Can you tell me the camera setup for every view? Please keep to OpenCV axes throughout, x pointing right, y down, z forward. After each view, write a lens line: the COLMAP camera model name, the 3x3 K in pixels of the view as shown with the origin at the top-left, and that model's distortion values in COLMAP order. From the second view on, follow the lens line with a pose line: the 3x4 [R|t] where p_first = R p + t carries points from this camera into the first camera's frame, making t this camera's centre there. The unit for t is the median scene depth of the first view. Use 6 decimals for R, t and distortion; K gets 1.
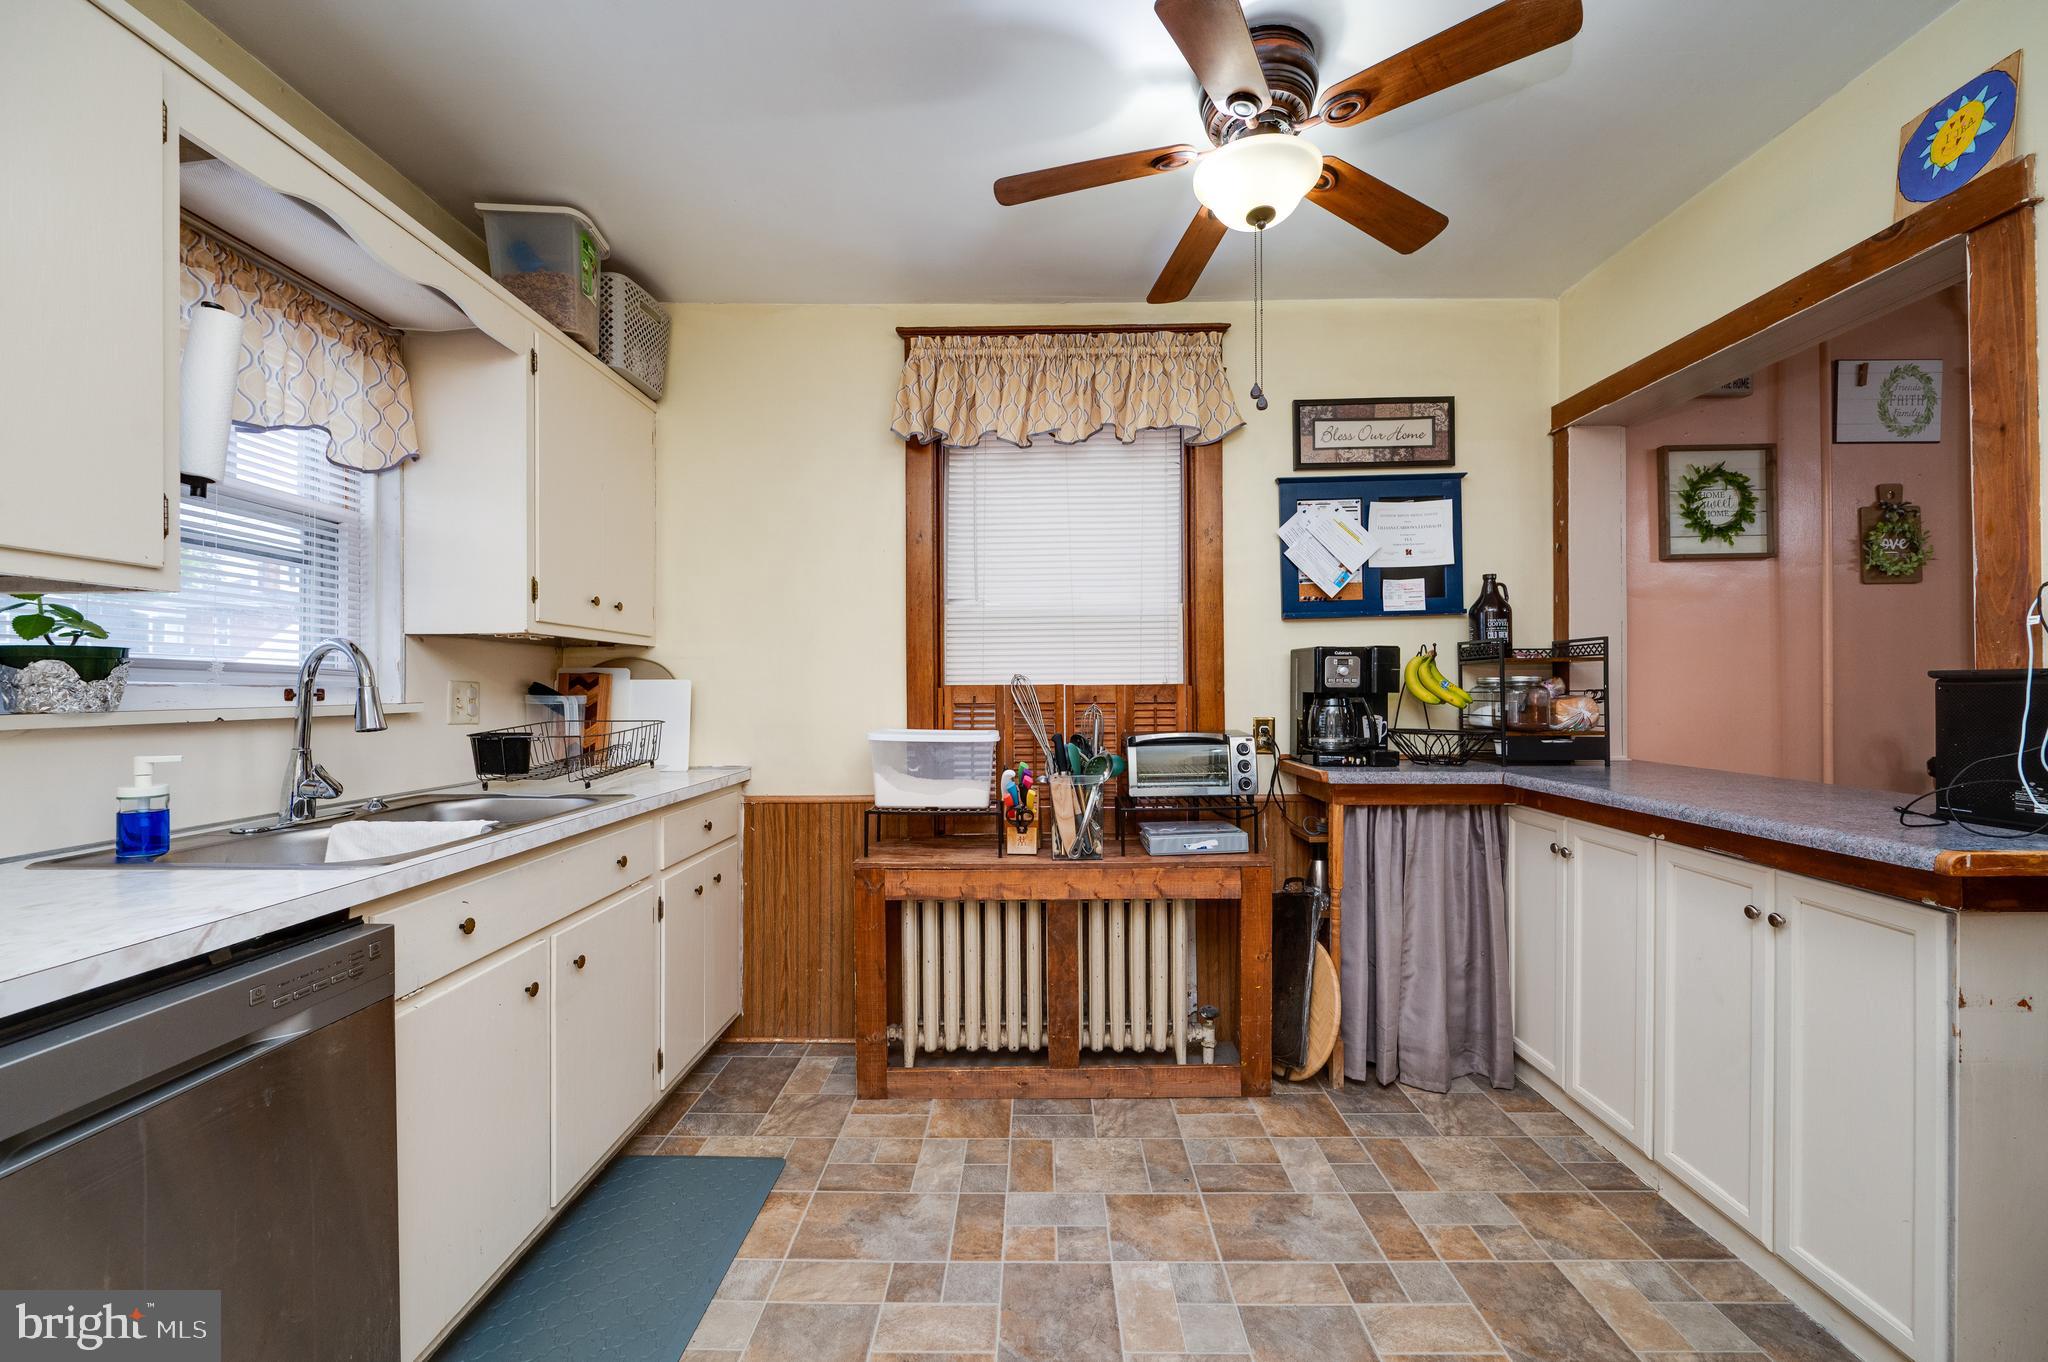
lens RADIAL K [[806.4, 0, 1033.3], [0, 806.4, 685.2], [0, 0, 1]] dist [-0.000943, -0.000037]
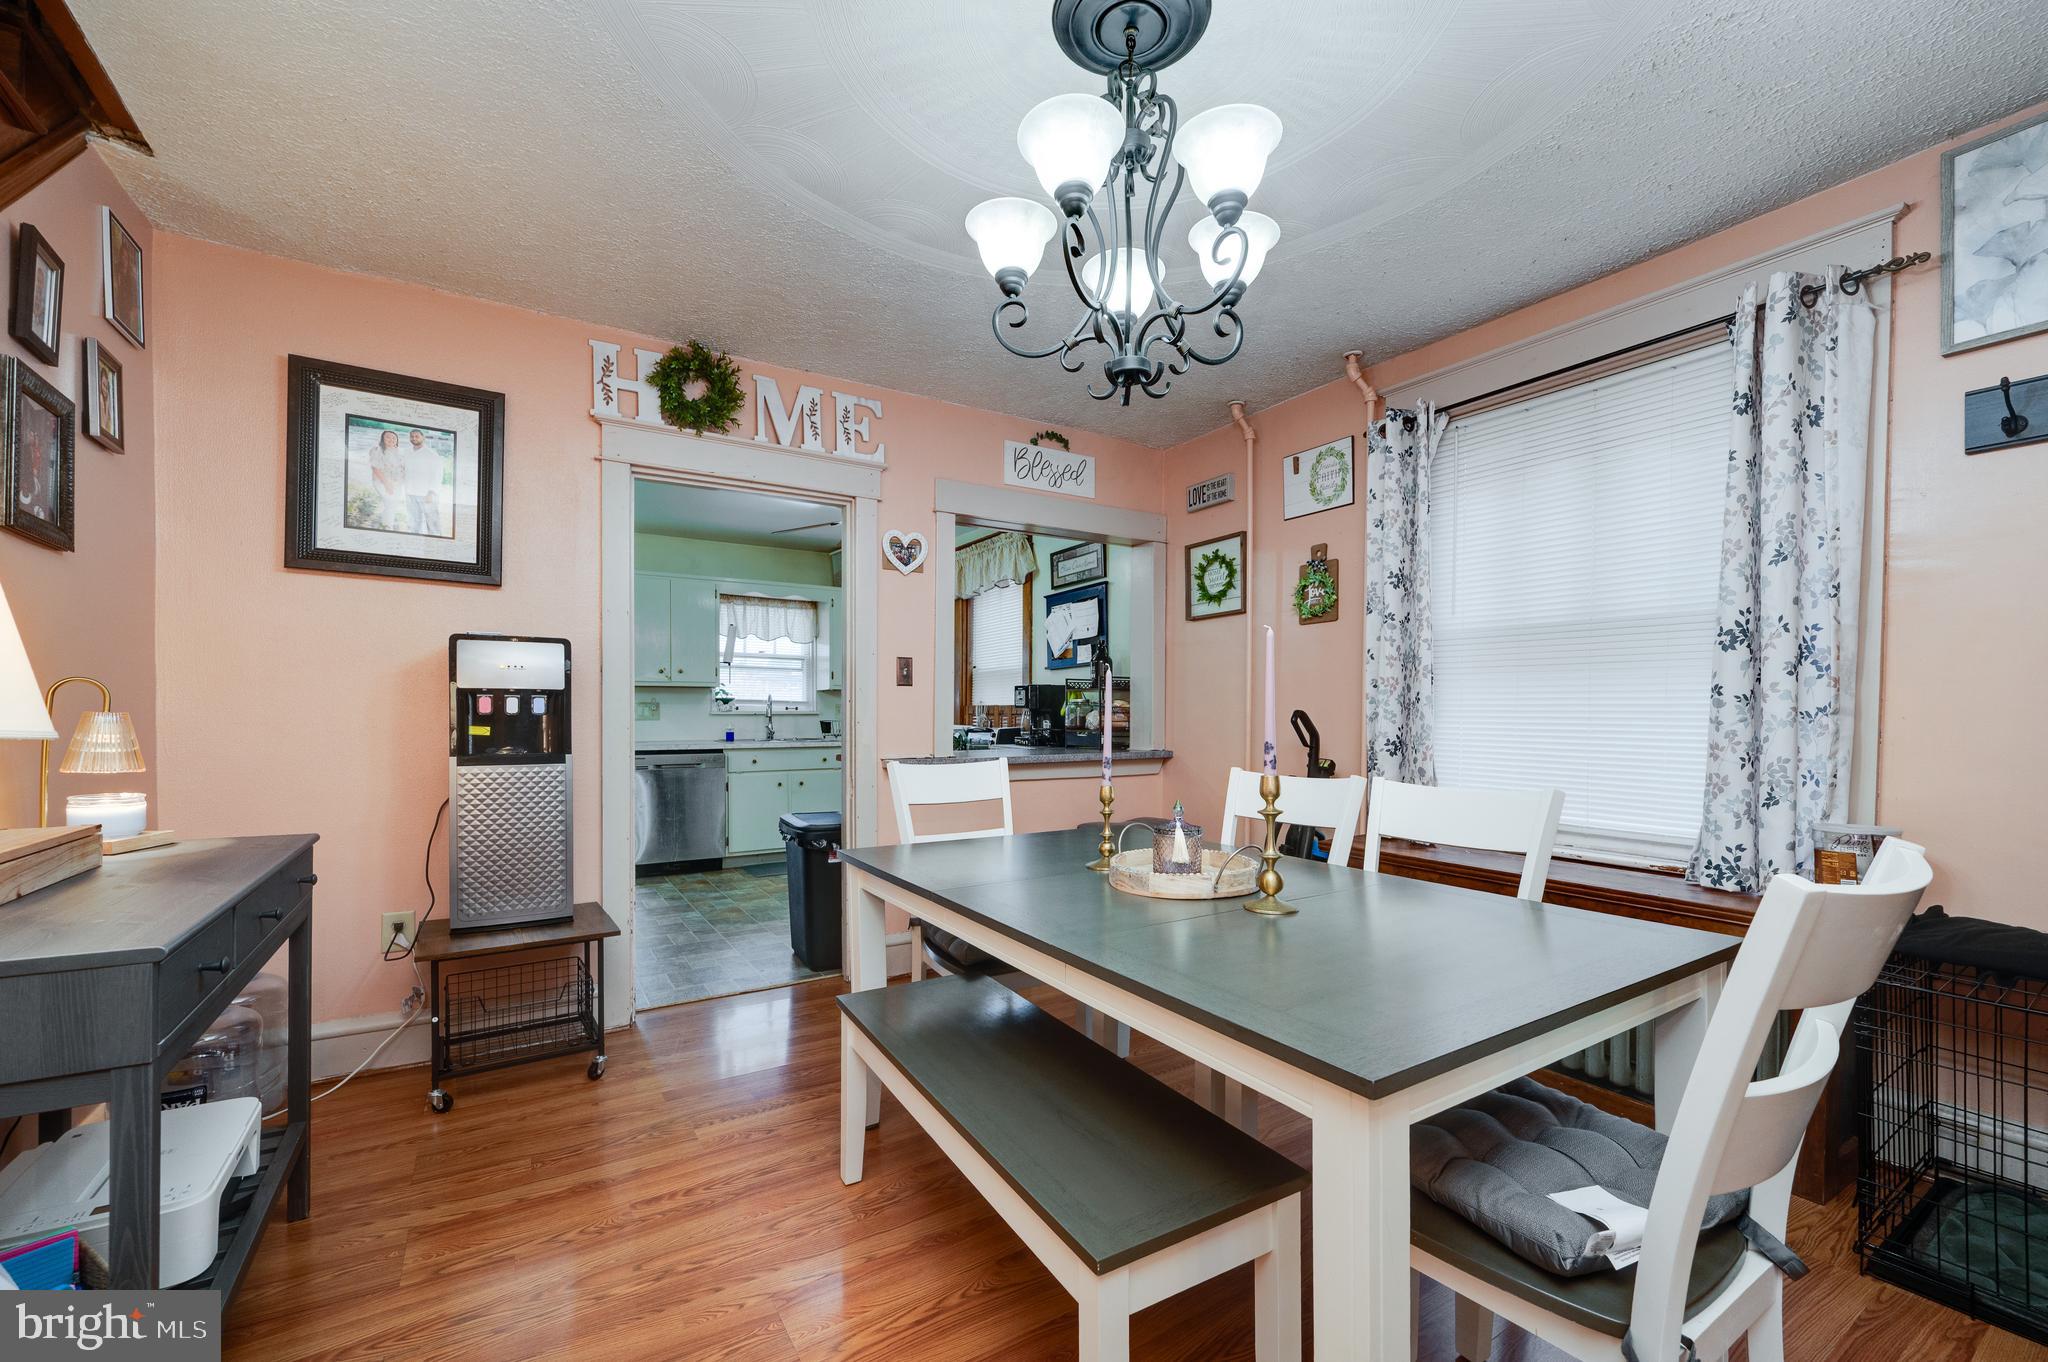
lens RADIAL K [[856.1, 0, 1066.3], [0, 856.1, 719.8], [0, 0, 1]] dist [-0.001872, -0.000471]
pose [[0.561287, 0.010057, -0.827560, 2.097002], [-0.000549, 0.999930, 0.011779, 0.011859], [0.827621, -0.006157, 0.561253, -0.096495]]
